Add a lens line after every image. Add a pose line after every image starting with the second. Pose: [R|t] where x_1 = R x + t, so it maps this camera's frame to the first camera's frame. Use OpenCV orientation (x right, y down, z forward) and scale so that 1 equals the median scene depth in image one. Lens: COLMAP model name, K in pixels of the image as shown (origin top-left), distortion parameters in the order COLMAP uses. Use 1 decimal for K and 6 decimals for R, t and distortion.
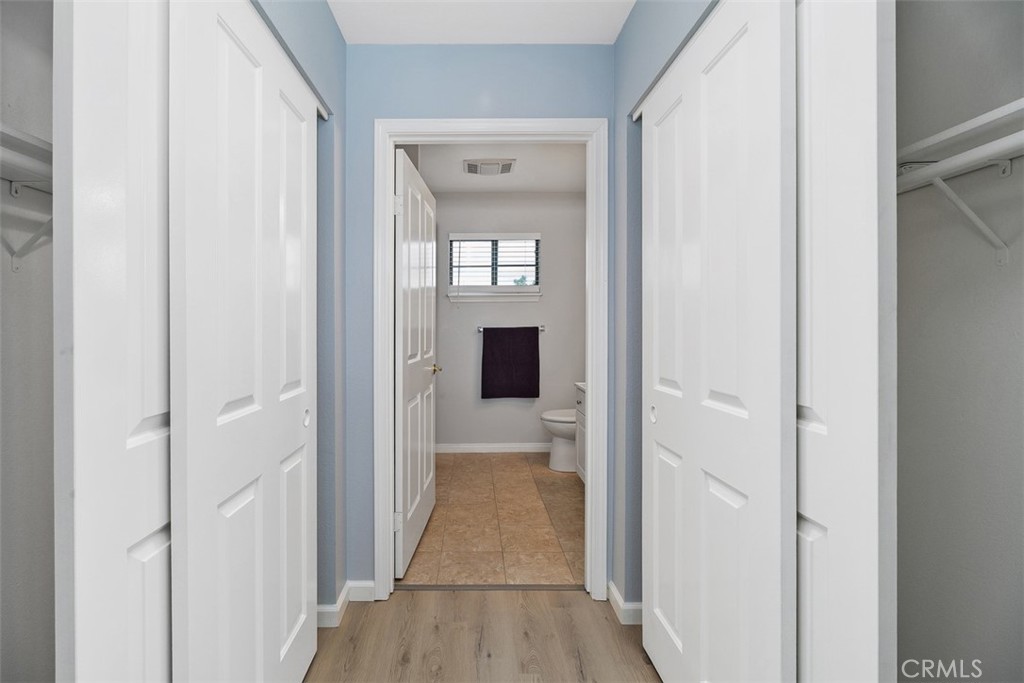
lens RADIAL K [[444.3, 0, 518.6], [0, 444.3, 338.7], [0, 0, 1]] dist [-0.000399, -0.000408]
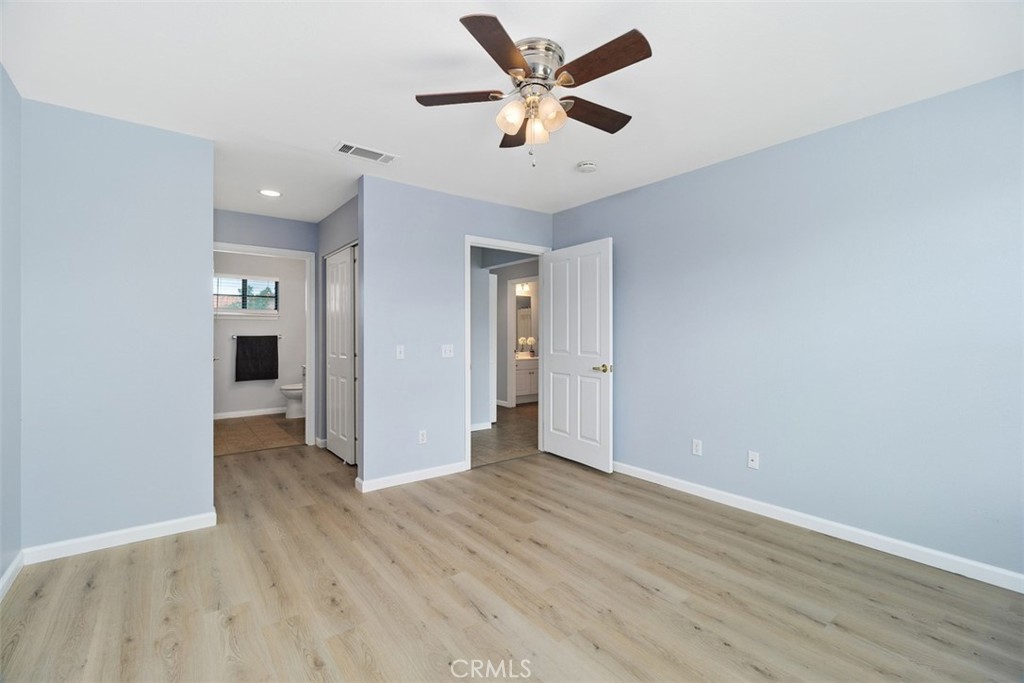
lens RADIAL K [[444.3, 0, 518.6], [0, 444.3, 338.7], [0, 0, 1]] dist [-0.000399, -0.000408]
pose [[0.841255, 0.001779, 0.540636, -0.093974], [0.011376, 0.999715, -0.020993, 0.029298], [-0.540519, 0.023811, 0.840995, -0.865490]]
